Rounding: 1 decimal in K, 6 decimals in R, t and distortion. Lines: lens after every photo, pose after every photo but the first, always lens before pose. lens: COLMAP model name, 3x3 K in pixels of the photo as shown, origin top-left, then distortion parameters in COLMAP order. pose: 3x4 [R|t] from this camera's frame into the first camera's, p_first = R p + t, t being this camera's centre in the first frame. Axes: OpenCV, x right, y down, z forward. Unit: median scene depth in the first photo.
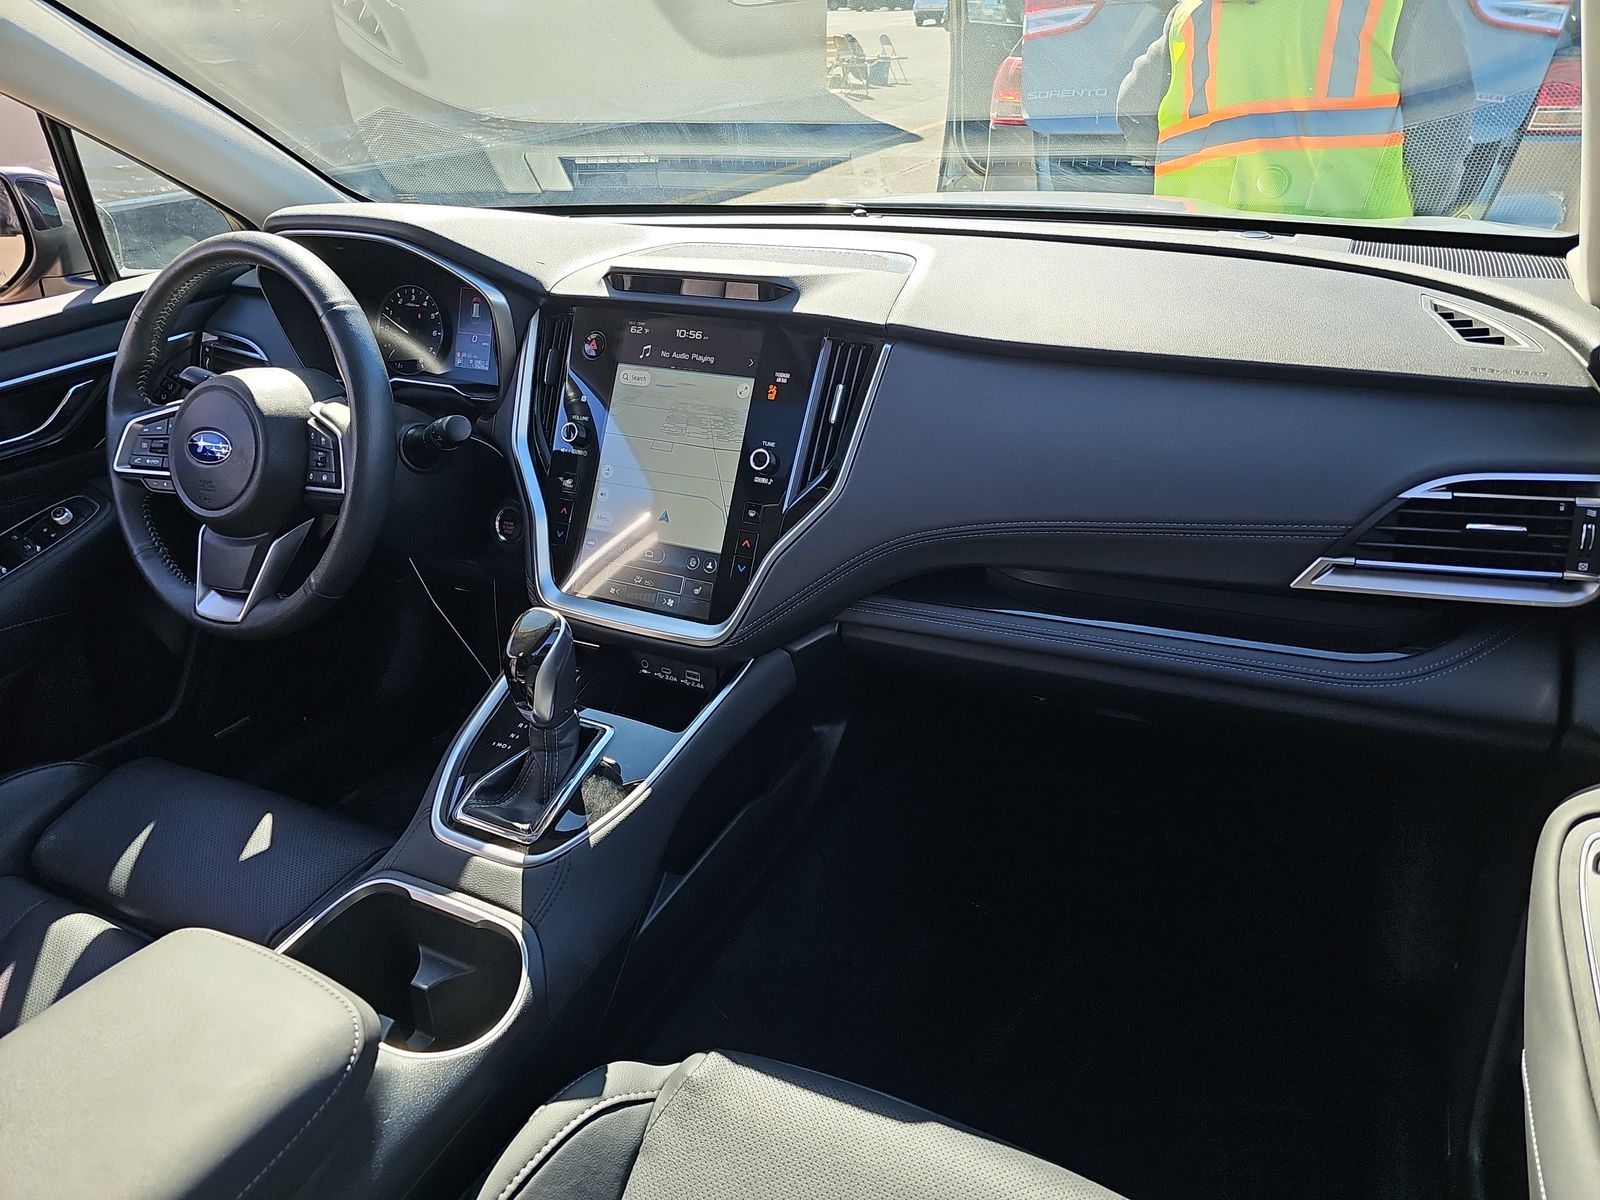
lens RADIAL K [[1058.0, 0, 800.0], [0, 1058.0, 600.0], [0, 0, 1]] dist [0.027726, 0.001197]
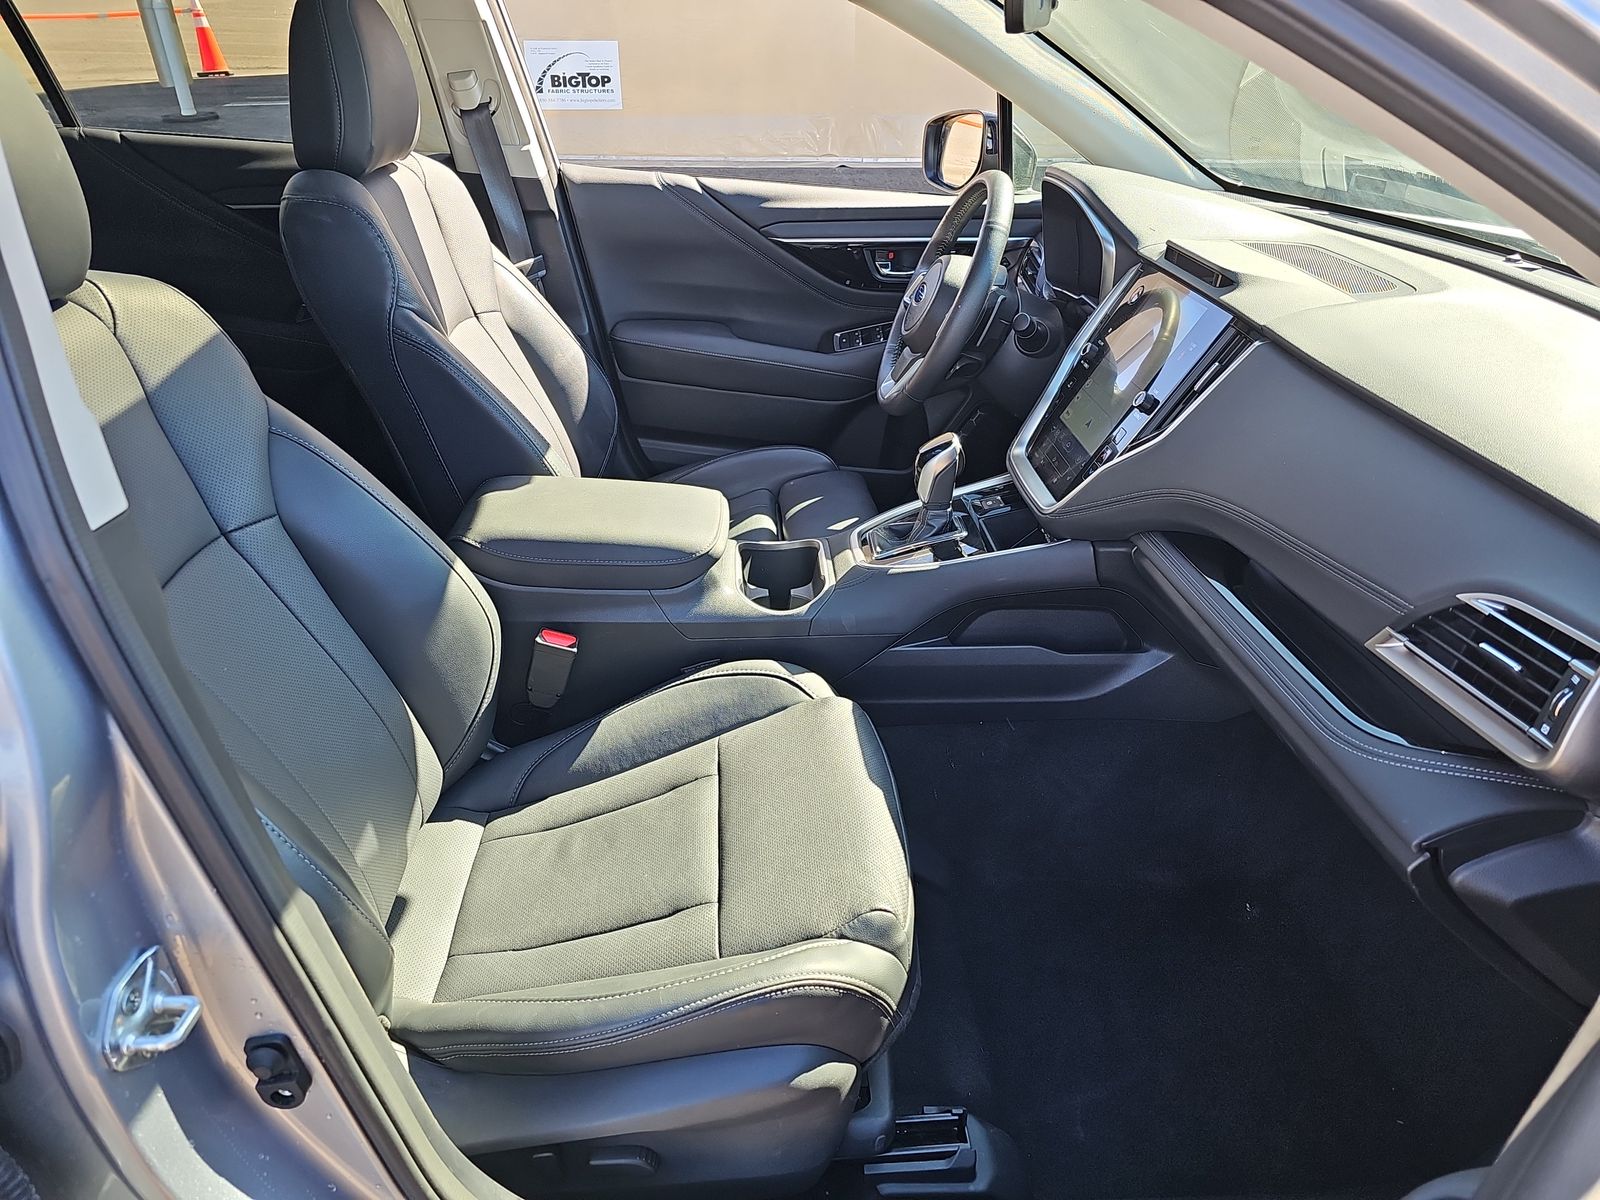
lens RADIAL K [[1058.0, 0, 800.0], [0, 1058.0, 600.0], [0, 0, 1]] dist [0.027726, 0.001197]
pose [[0.494523, 0.461560, -0.736485, 0.972402], [-0.439665, 0.863783, 0.246119, -0.067533], [0.749761, 0.202095, 0.630092, -0.100983]]
